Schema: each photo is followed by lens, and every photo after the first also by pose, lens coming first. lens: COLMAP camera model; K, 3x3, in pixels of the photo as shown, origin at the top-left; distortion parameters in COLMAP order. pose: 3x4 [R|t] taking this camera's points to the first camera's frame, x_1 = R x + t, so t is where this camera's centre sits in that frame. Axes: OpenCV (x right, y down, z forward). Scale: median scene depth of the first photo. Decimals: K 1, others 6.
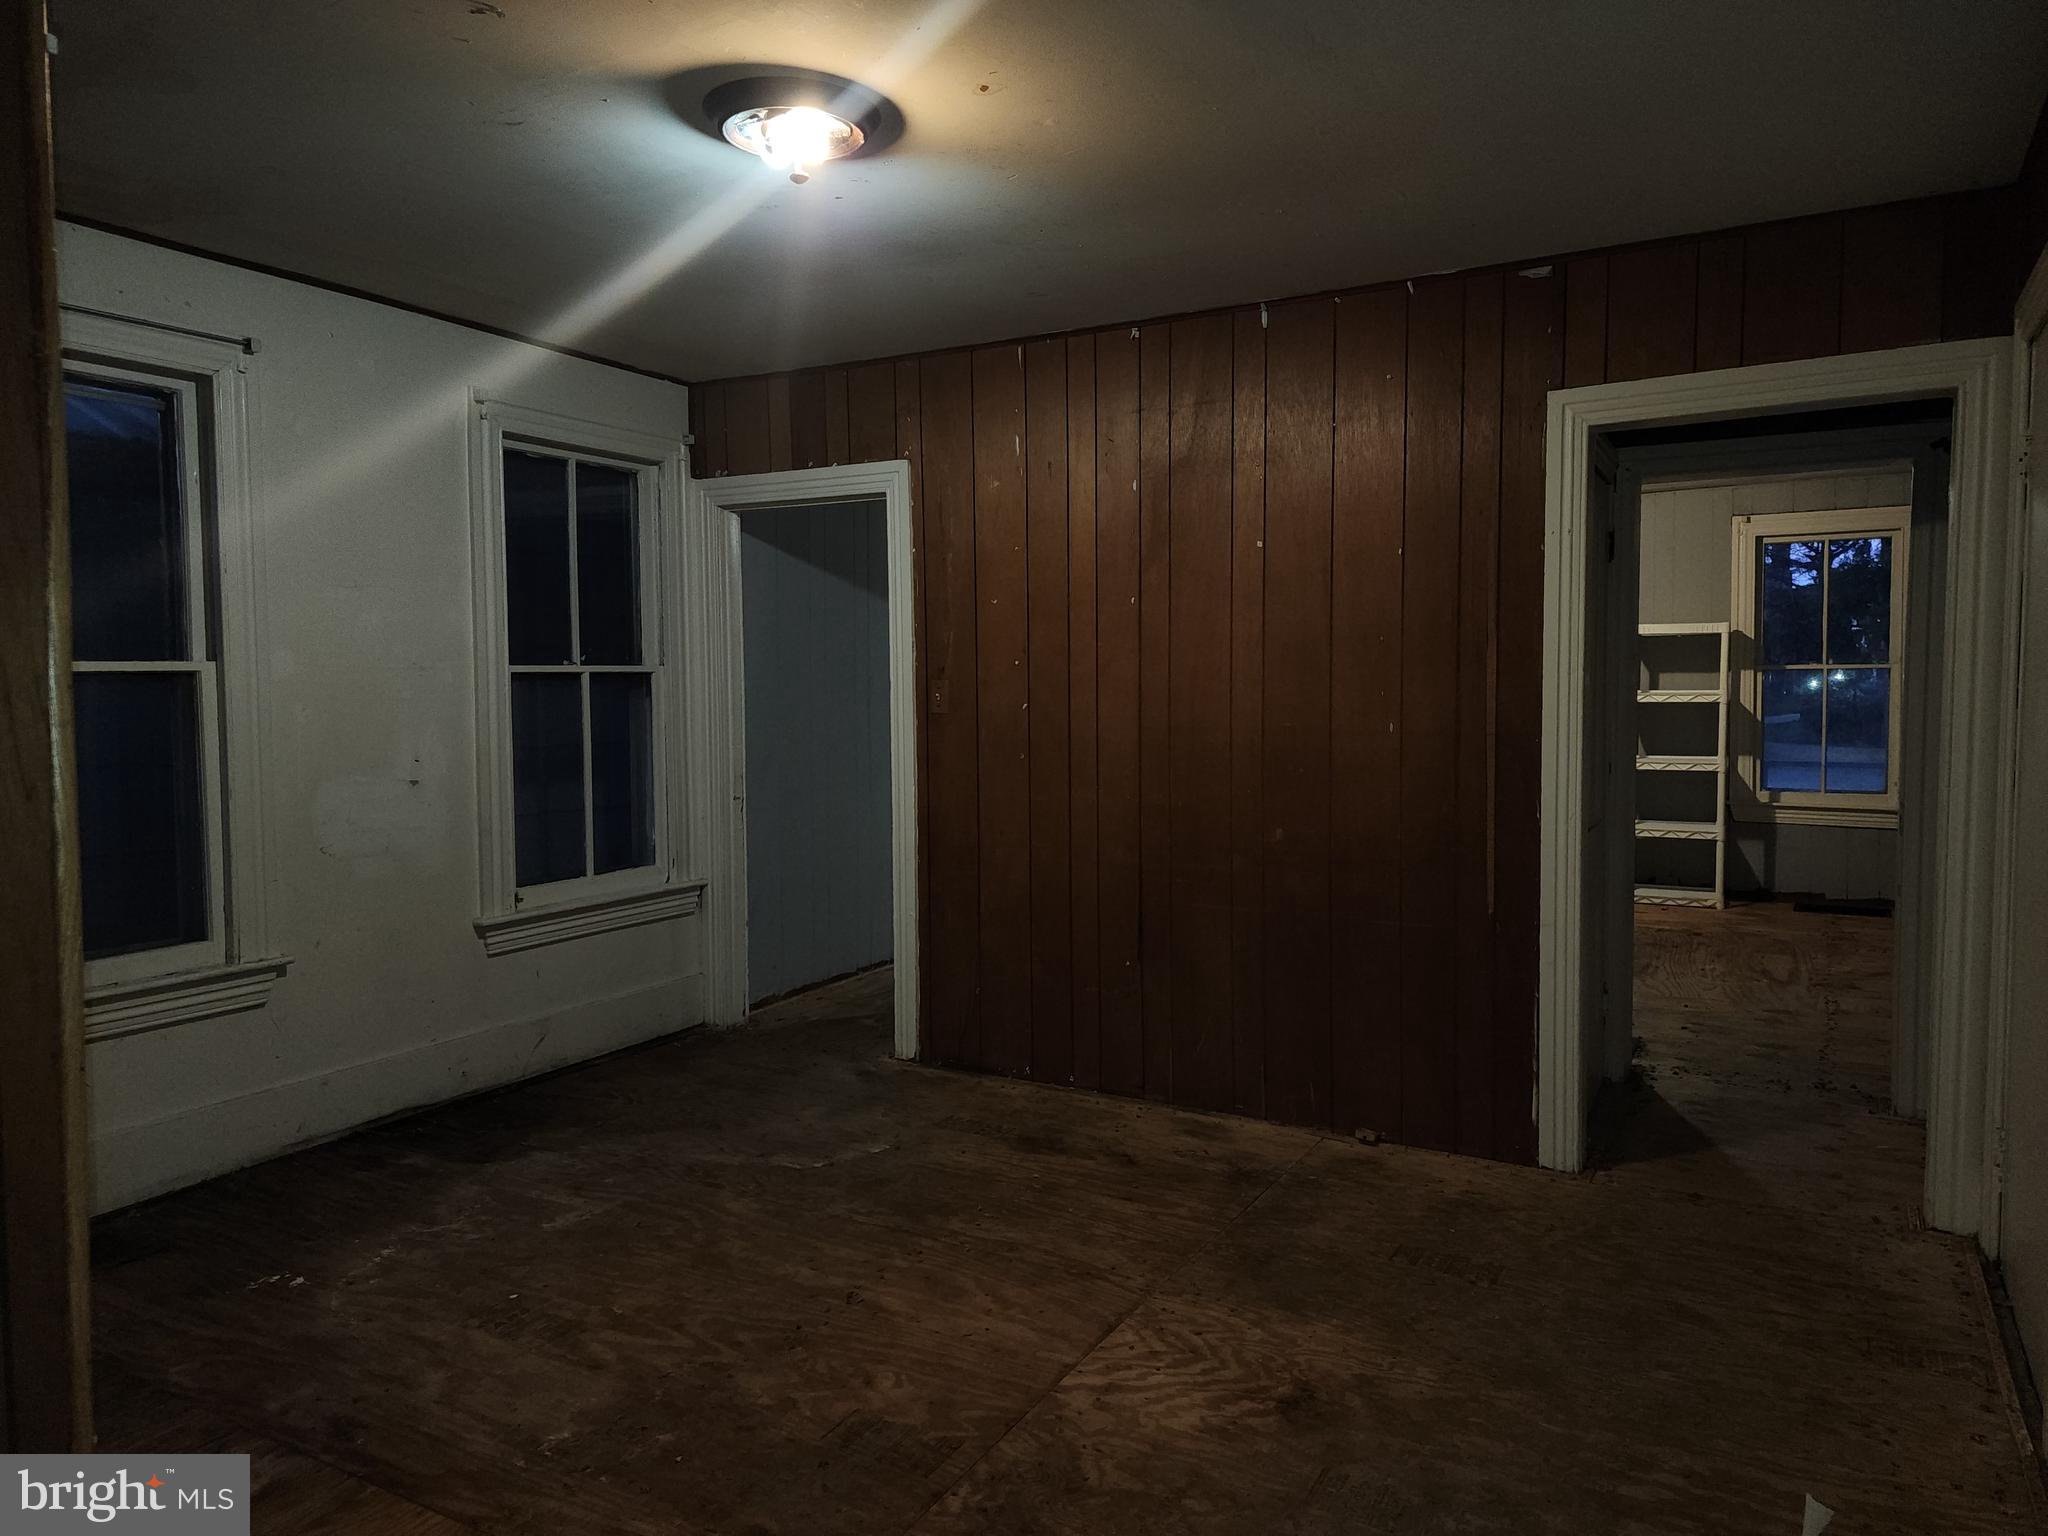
lens RADIAL K [[1374.8, 0, 1020.4], [0, 1374.8, 755.3], [0, 0, 1]] dist [0.067441, -0.063655]
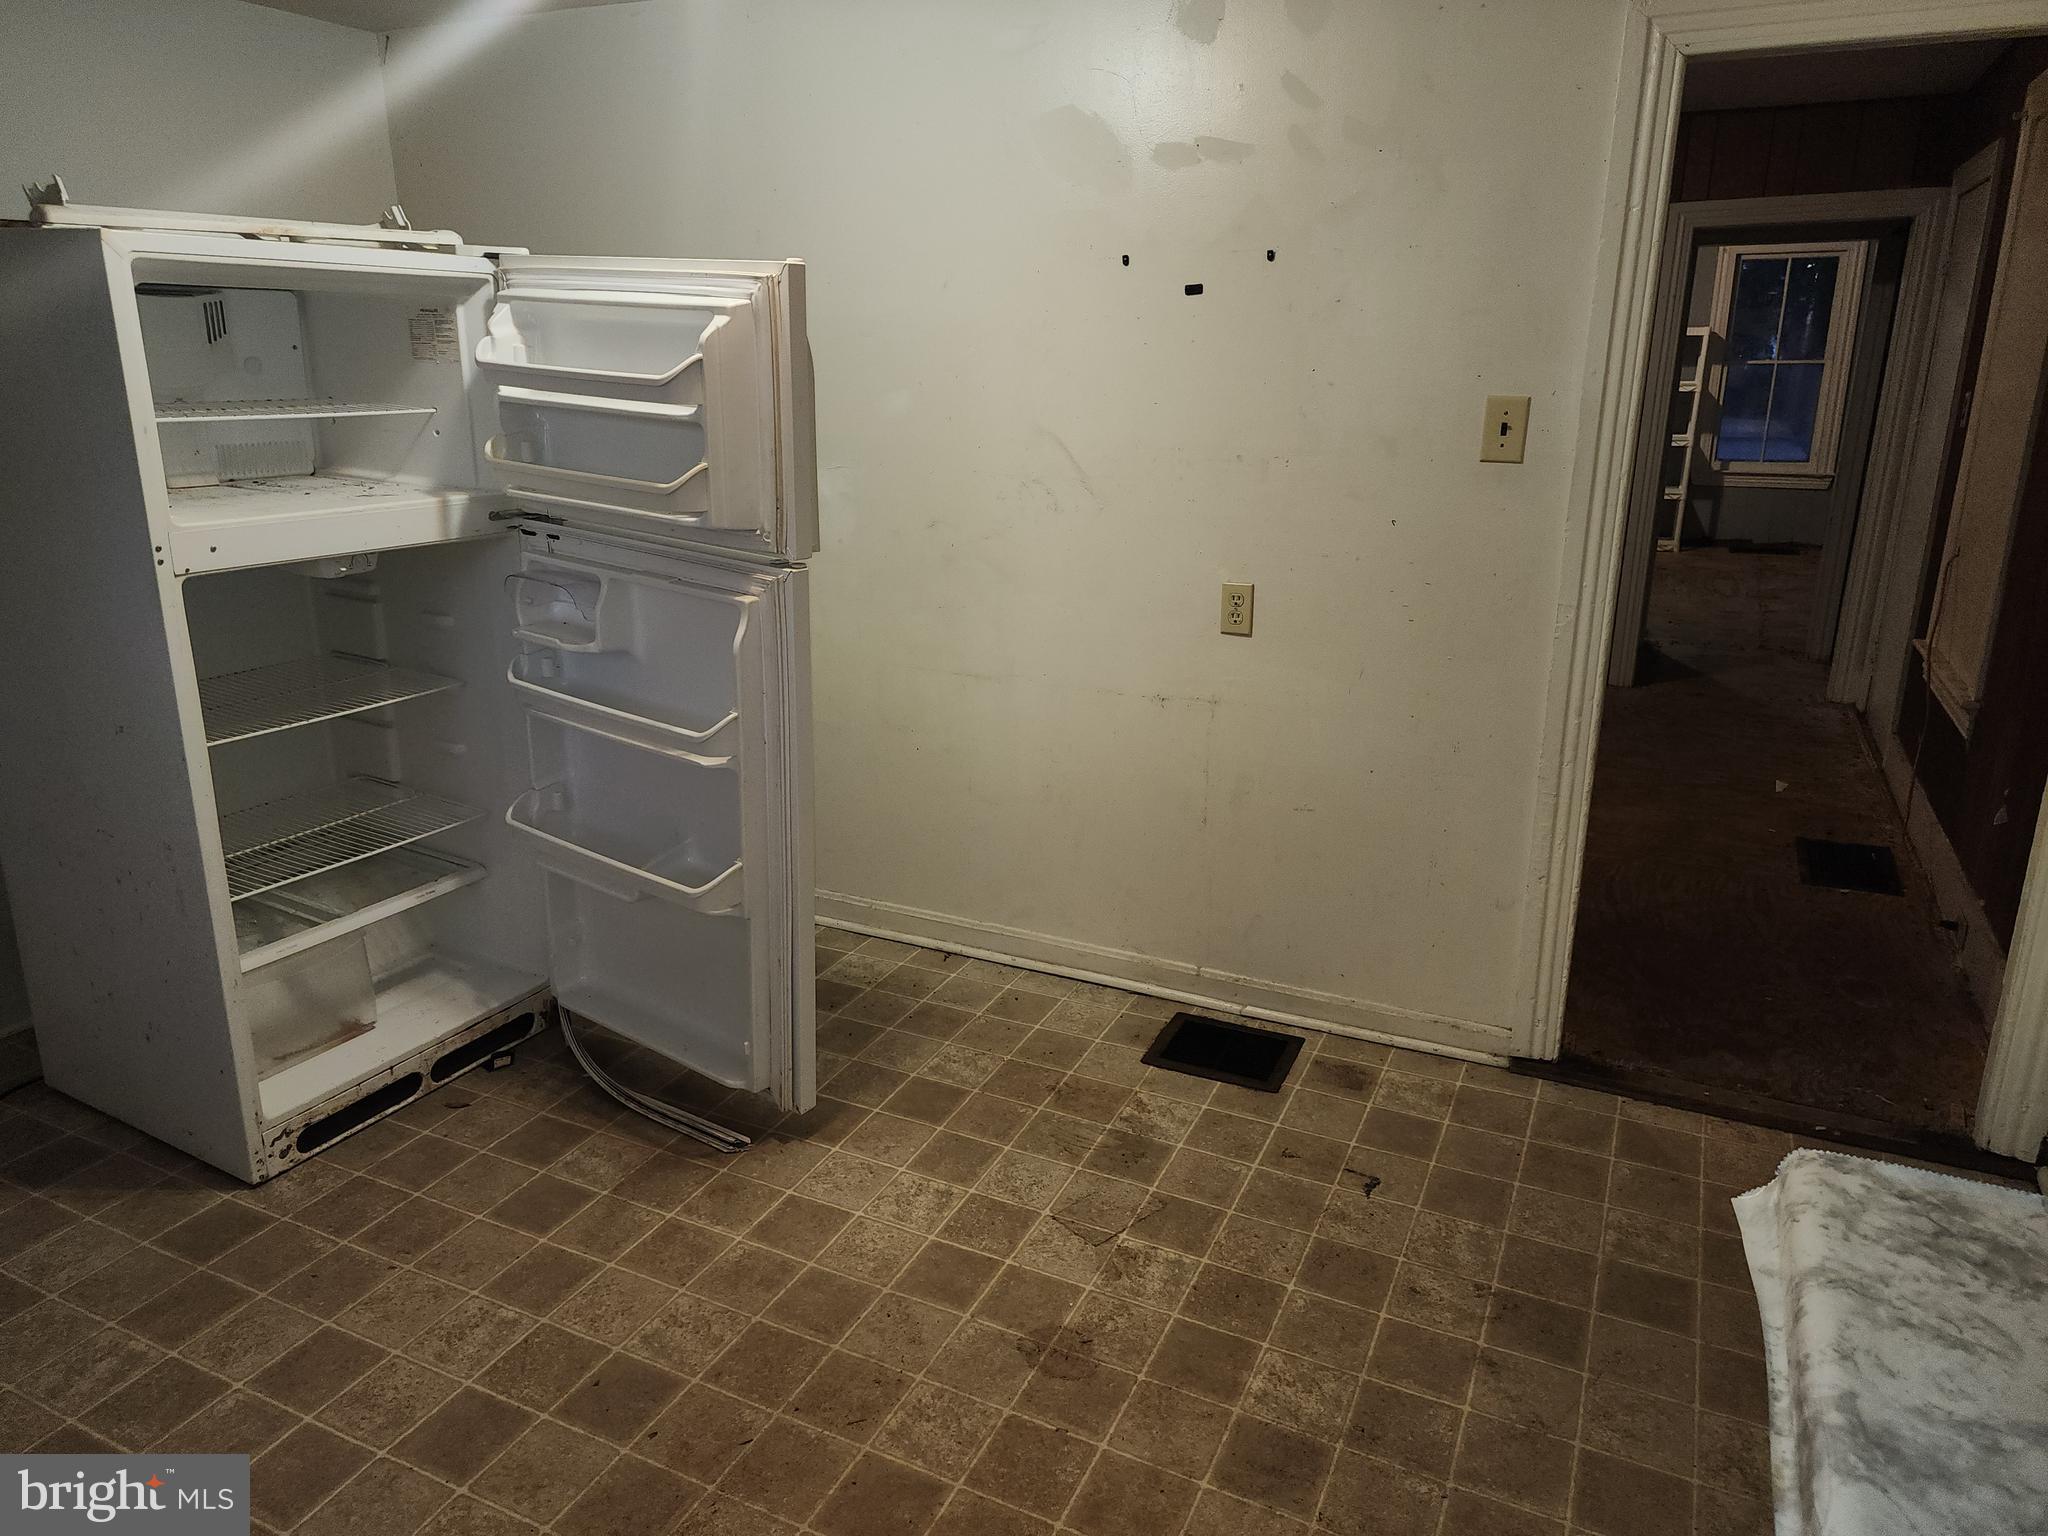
lens RADIAL K [[1374.8, 0, 1022.9], [0, 1374.8, 776.2], [0, 0, 1]] dist [0.067441, -0.063655]
pose [[0.997170, -0.020027, 0.072456, -0.223075], [0.001813, 0.969984, 0.243161, -0.007313], [-0.075151, -0.242341, 0.967276, -0.296352]]
